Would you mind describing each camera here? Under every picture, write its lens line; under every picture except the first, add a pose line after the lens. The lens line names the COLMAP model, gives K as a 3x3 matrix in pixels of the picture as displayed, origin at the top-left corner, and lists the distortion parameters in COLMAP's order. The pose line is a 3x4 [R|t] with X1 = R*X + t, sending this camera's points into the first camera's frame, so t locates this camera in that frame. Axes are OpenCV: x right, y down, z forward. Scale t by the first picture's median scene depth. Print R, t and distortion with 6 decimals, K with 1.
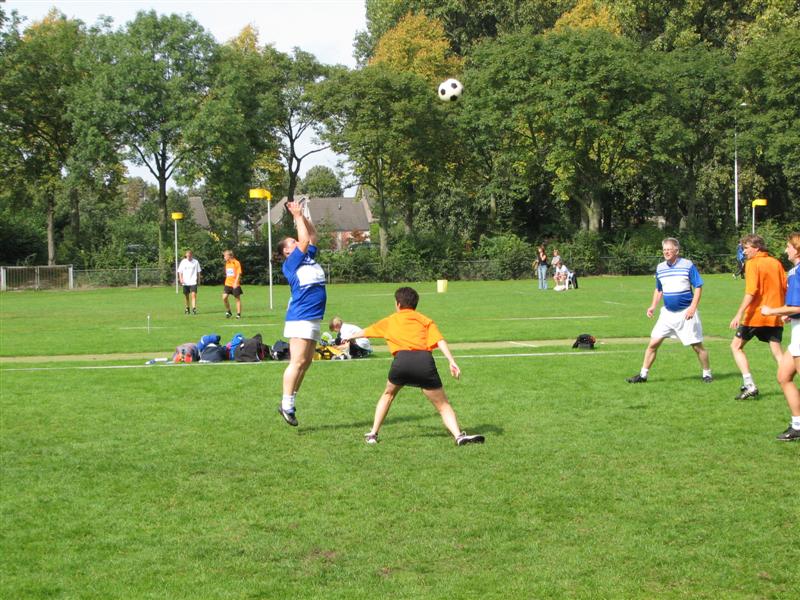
lens RADIAL K [[1960.6, 0, 361.7], [0, 1960.6, 301.0], [0, 0, 1]] dist [0.030694, 1.328894]
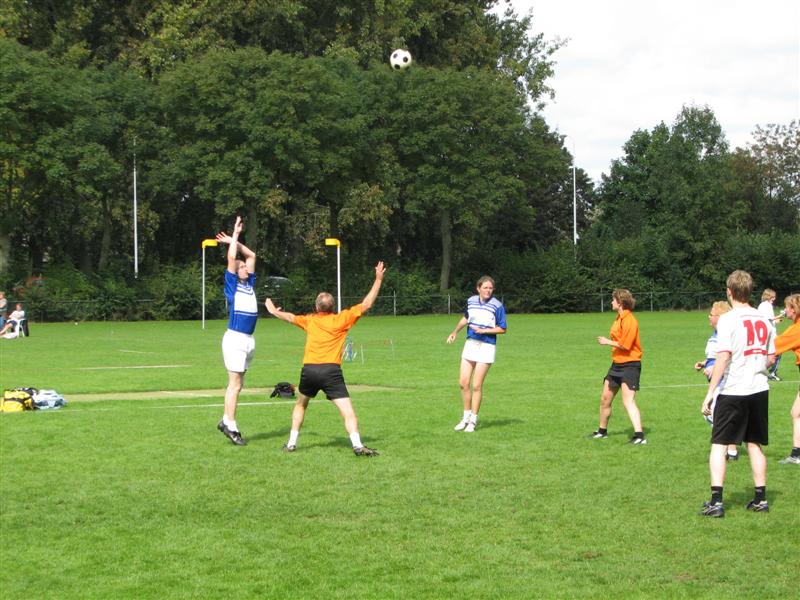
lens RADIAL K [[2280.0, 0, 400.0], [0, 2280.0, 300.0], [0, 0, 1]] dist [0.151428, 0.592089]
pose [[0.937694, 0.010676, 0.347298, -0.070360], [-0.002466, 0.999707, -0.024073, 0.001239], [-0.347453, 0.021717, 0.937446, -0.014308]]
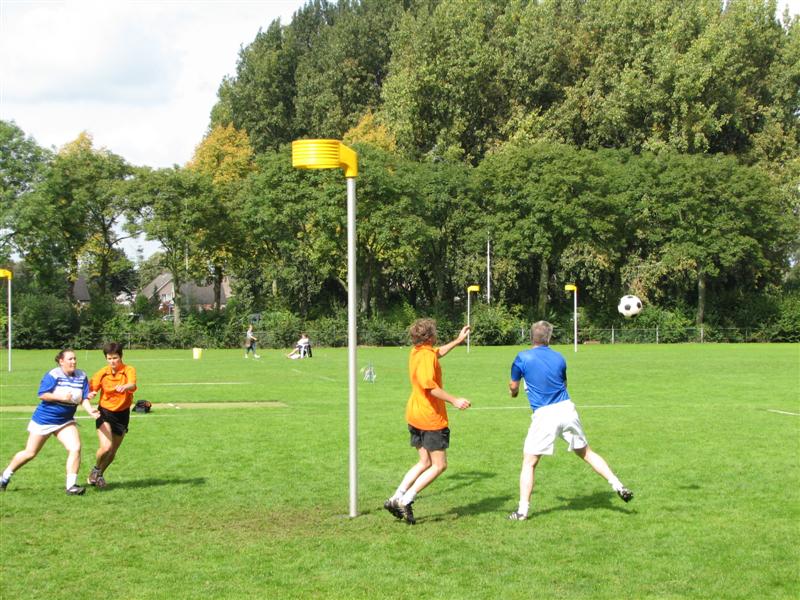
lens RADIAL K [[1624.0, 0, 383.4], [0, 1624.0, 301.2], [0, 0, 1]] dist [0.037737, 0.535012]
pose [[0.996857, 0.017793, 0.077198, 0.060086], [-0.014842, 0.999143, -0.038633, -0.002196], [-0.077819, 0.037366, 0.996267, 0.004619]]
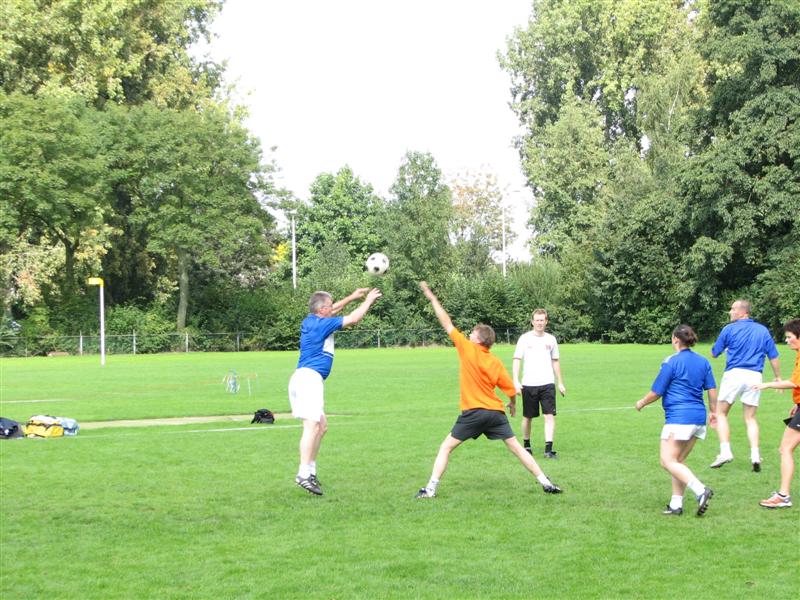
lens RADIAL K [[2309.4, 0, 400.0], [0, 2309.4, 300.0], [0, 0, 1]] dist [0.072696, 0.961782]
pose [[0.868983, 0.013030, 0.494670, -0.137085], [0.008420, 0.999119, -0.041109, 0.003366], [-0.494770, 0.039888, 0.868108, -0.024191]]
